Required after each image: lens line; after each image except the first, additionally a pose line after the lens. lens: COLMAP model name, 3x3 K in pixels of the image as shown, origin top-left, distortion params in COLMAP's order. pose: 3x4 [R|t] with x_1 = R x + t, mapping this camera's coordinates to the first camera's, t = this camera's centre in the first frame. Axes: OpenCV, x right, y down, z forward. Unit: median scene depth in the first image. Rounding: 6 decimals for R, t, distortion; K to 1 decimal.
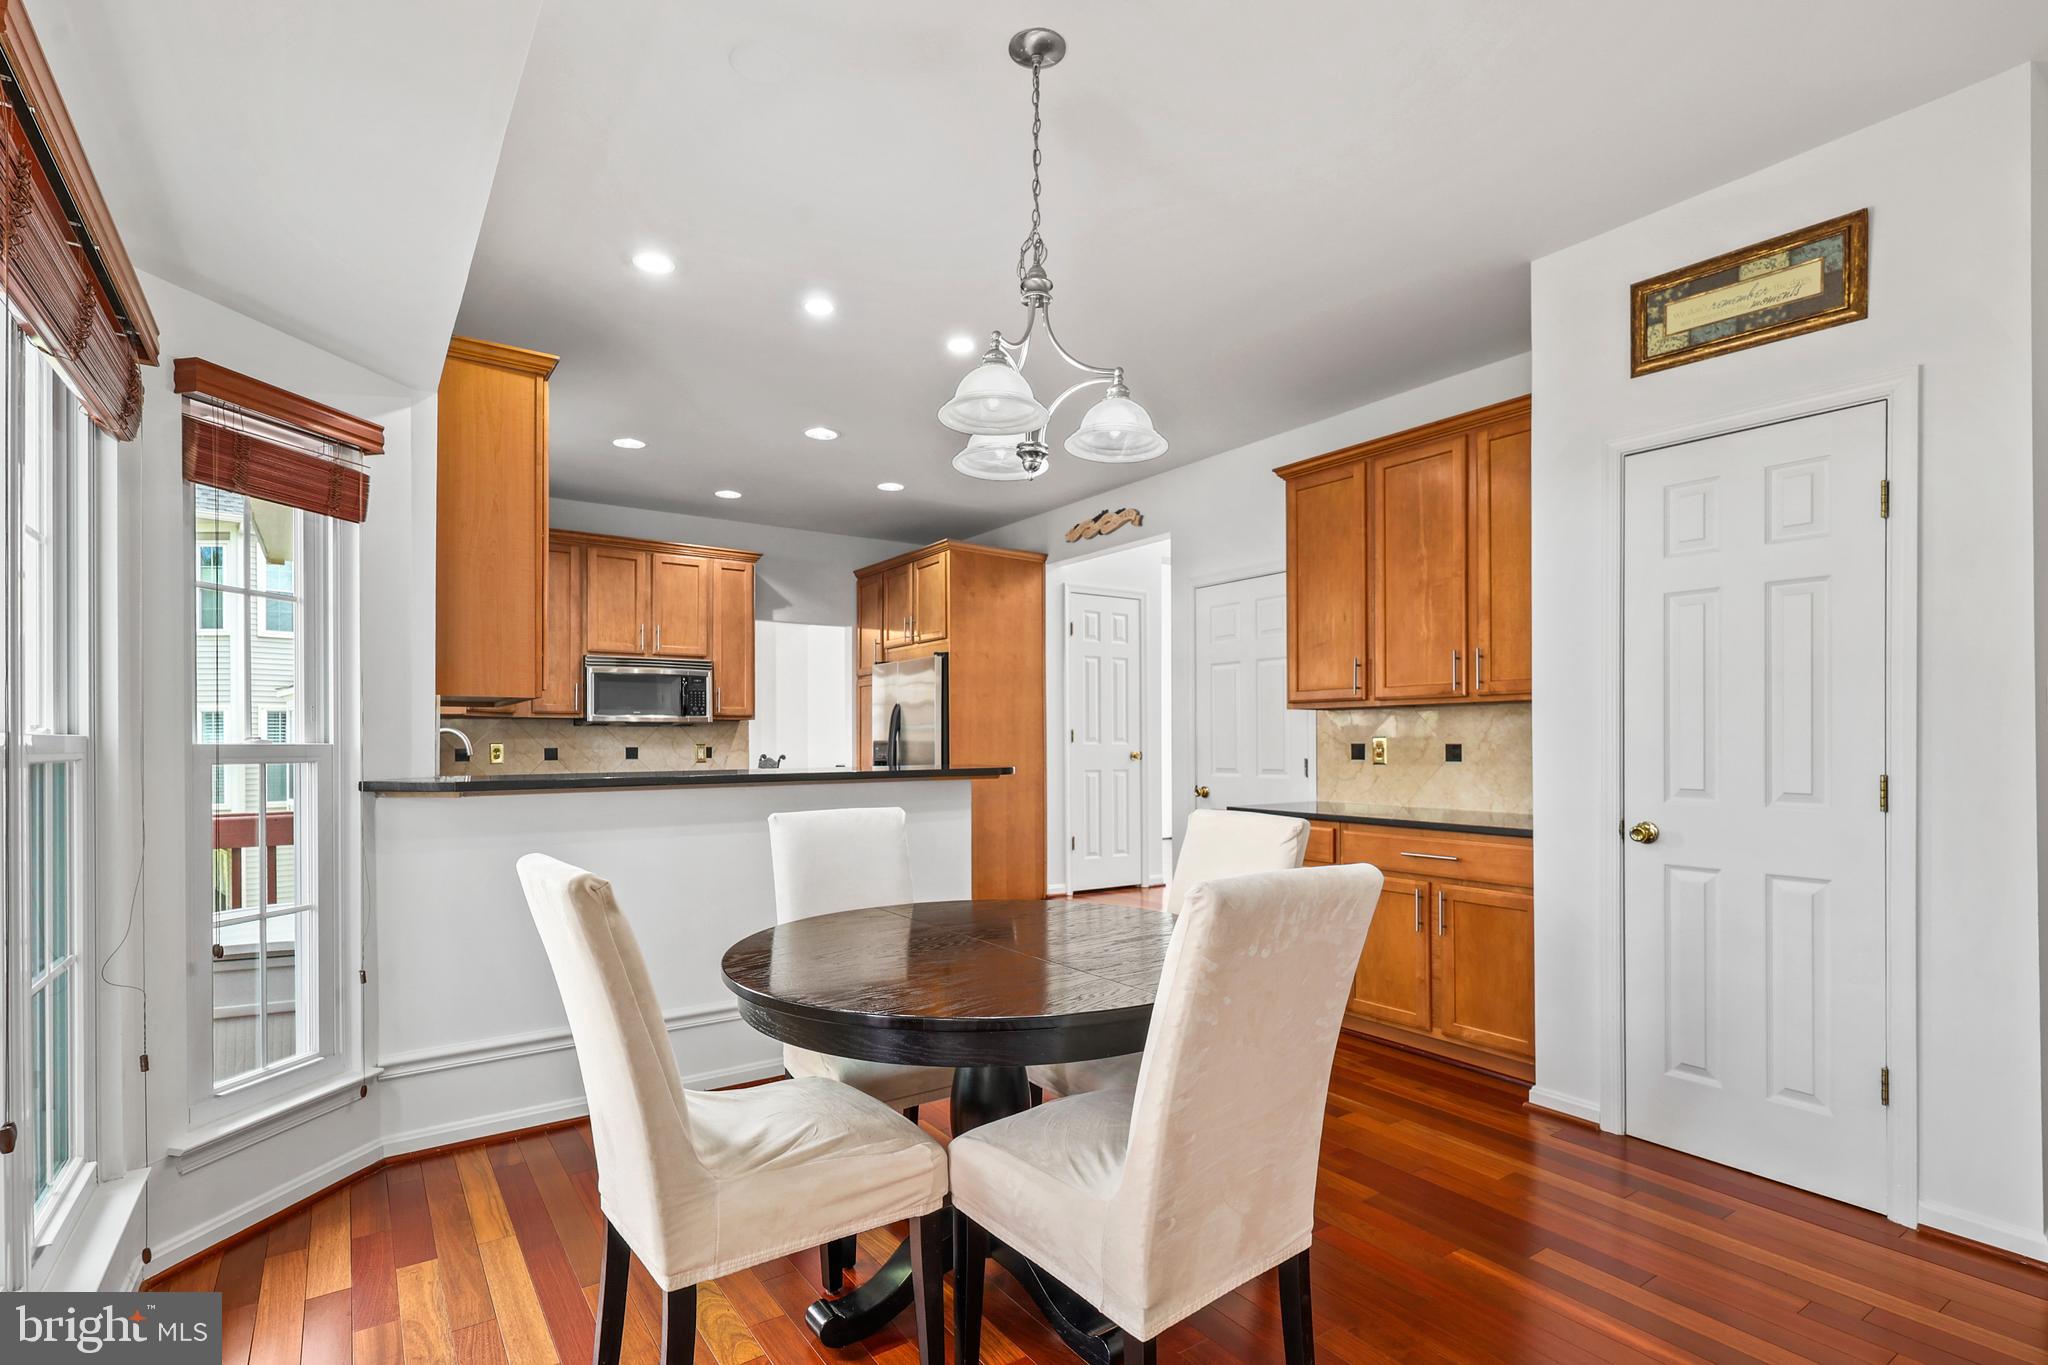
lens RADIAL K [[979.3, 0, 1016.1], [0, 979.3, 742.1], [0, 0, 1]] dist [0.003711, -0.000238]
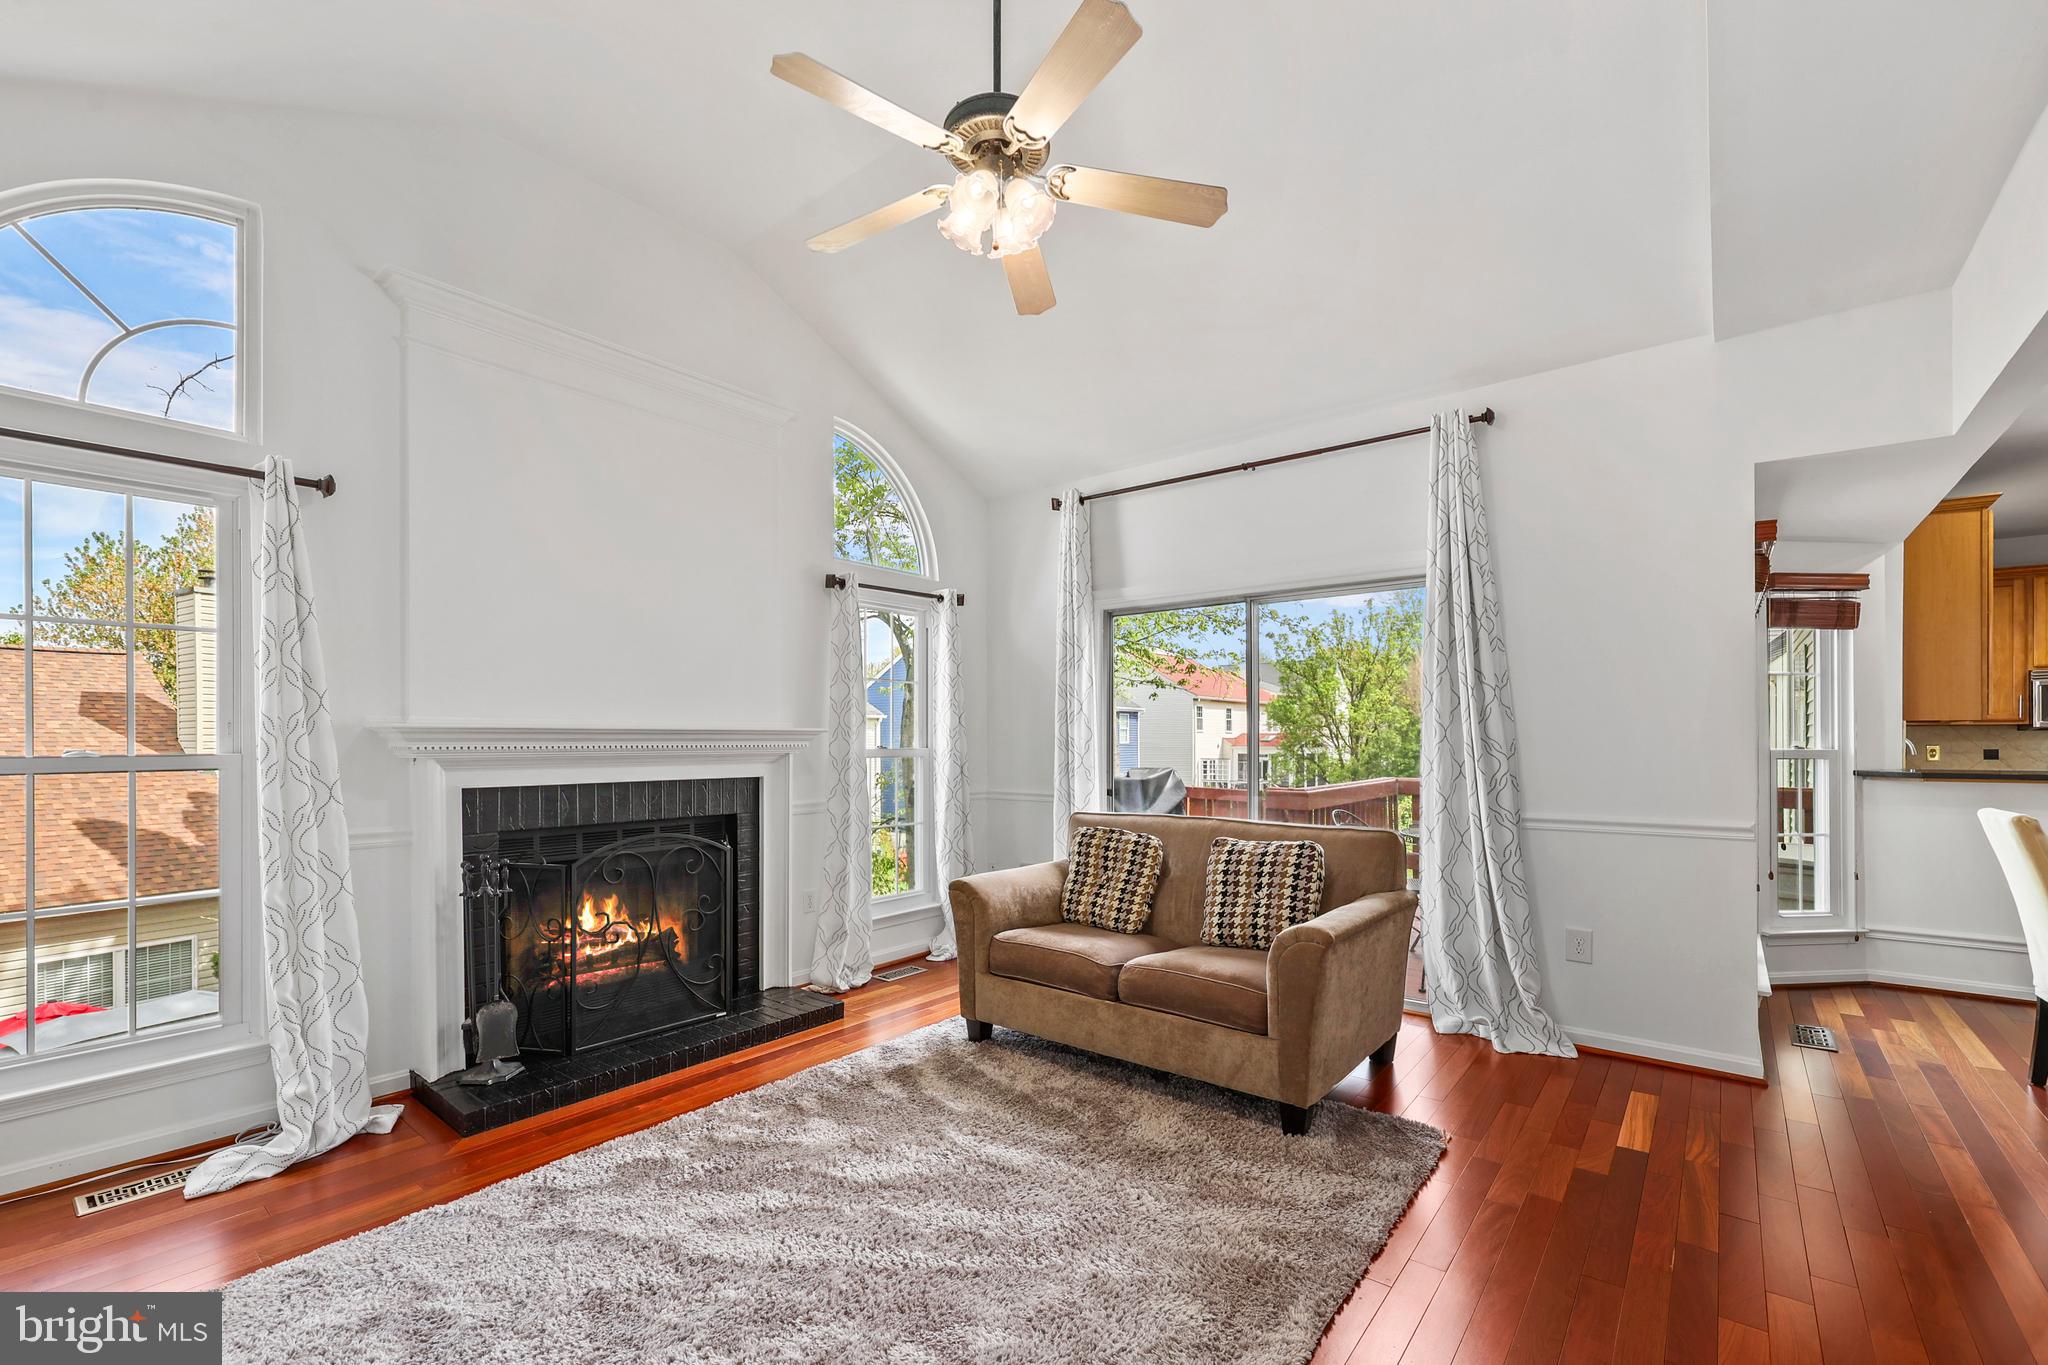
lens RADIAL K [[867.8, 0, 1006.2], [0, 867.8, 736.4], [0, 0, 1]] dist [0.001014, -0.000296]
pose [[0.281063, 0.001312, -0.959688, 0.385998], [0.001600, 0.999997, 0.001836, -0.025122], [0.959688, -0.002052, 0.281060, -0.849154]]
